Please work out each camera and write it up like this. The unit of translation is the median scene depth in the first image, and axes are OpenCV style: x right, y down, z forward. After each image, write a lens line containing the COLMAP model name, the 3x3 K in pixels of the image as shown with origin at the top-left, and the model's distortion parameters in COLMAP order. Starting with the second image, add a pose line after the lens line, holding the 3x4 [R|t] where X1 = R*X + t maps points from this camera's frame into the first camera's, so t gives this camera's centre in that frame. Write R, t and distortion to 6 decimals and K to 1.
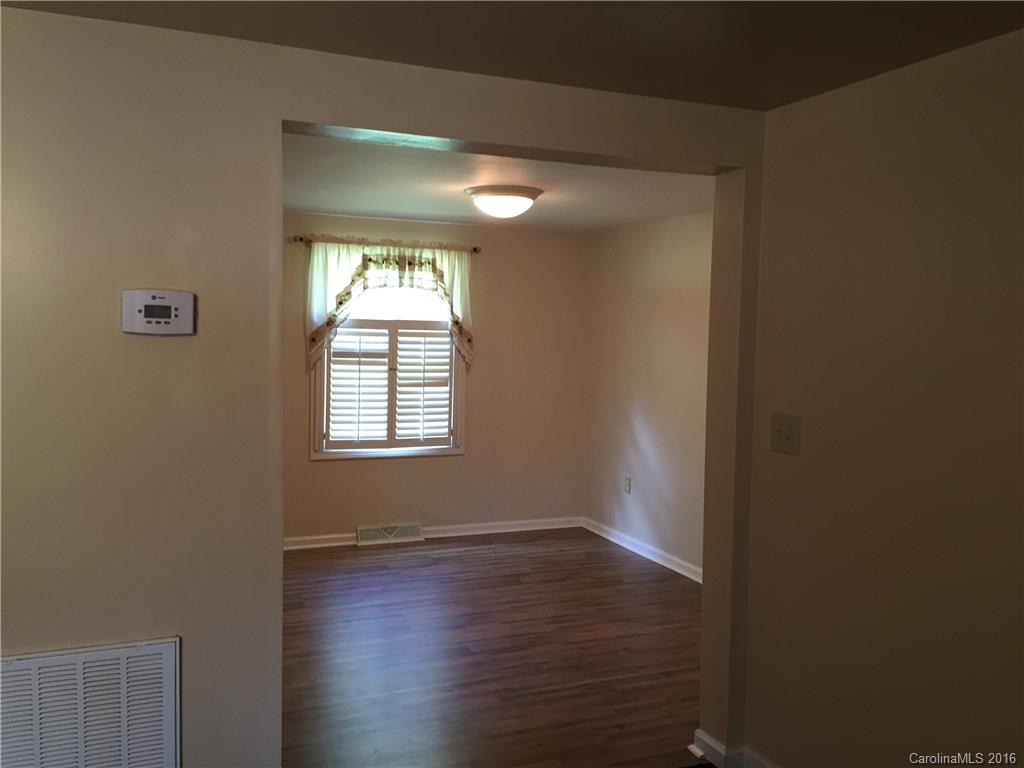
lens RADIAL K [[884.7, 0, 506.2], [0, 884.7, 380.6], [0, 0, 1]] dist [0.069687, -0.080212]
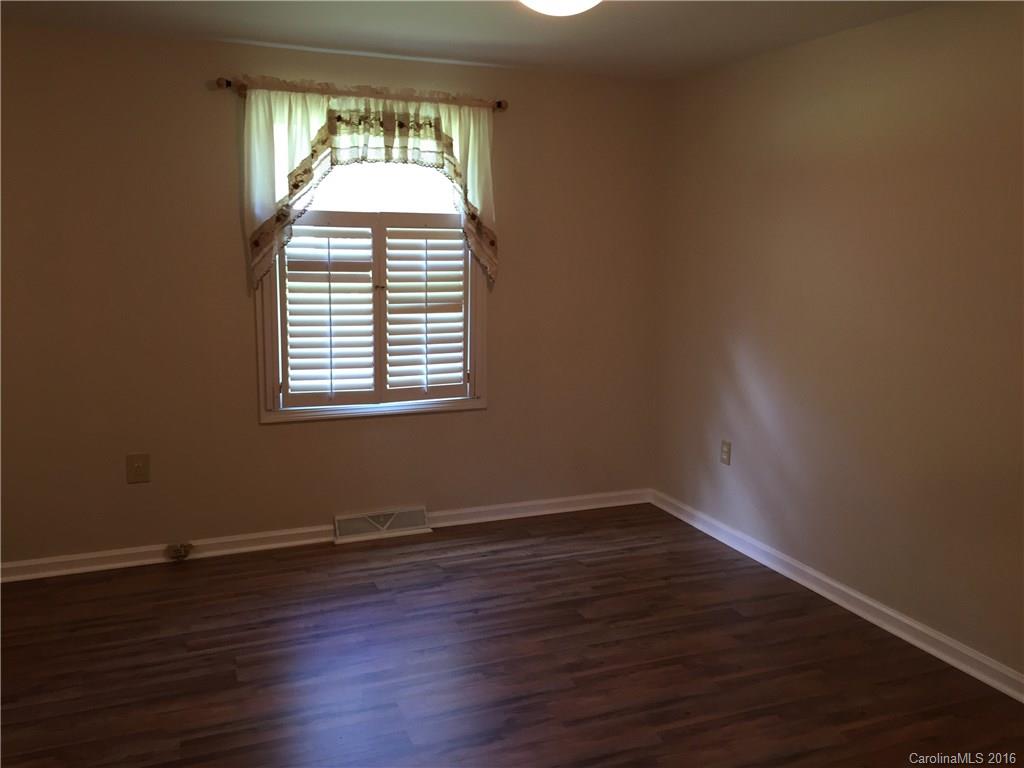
lens RADIAL K [[884.7, 0, 513.7], [0, 884.7, 382.7], [0, 0, 1]] dist [0.069687, -0.080212]
pose [[0.999946, -0.010438, -0.000152, -0.027464], [0.010397, 0.994481, 0.104400, -0.010151], [-0.000939, -0.104396, 0.994535, 0.328652]]
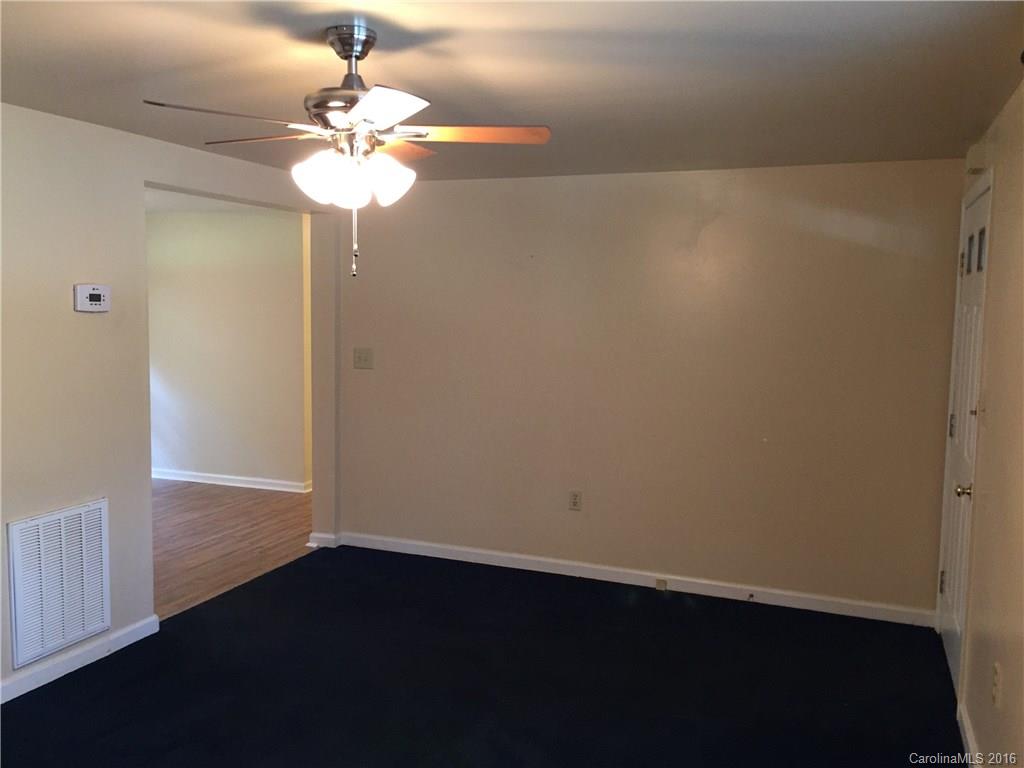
lens RADIAL K [[884.7, 0, 510.8], [0, 884.7, 385.6], [0, 0, 1]] dist [0.069687, -0.080212]
pose [[0.695464, -0.078208, 0.714292, -0.403605], [0.043158, 0.996811, 0.067121, 0.002197], [-0.717264, -0.015853, 0.696621, -0.265558]]
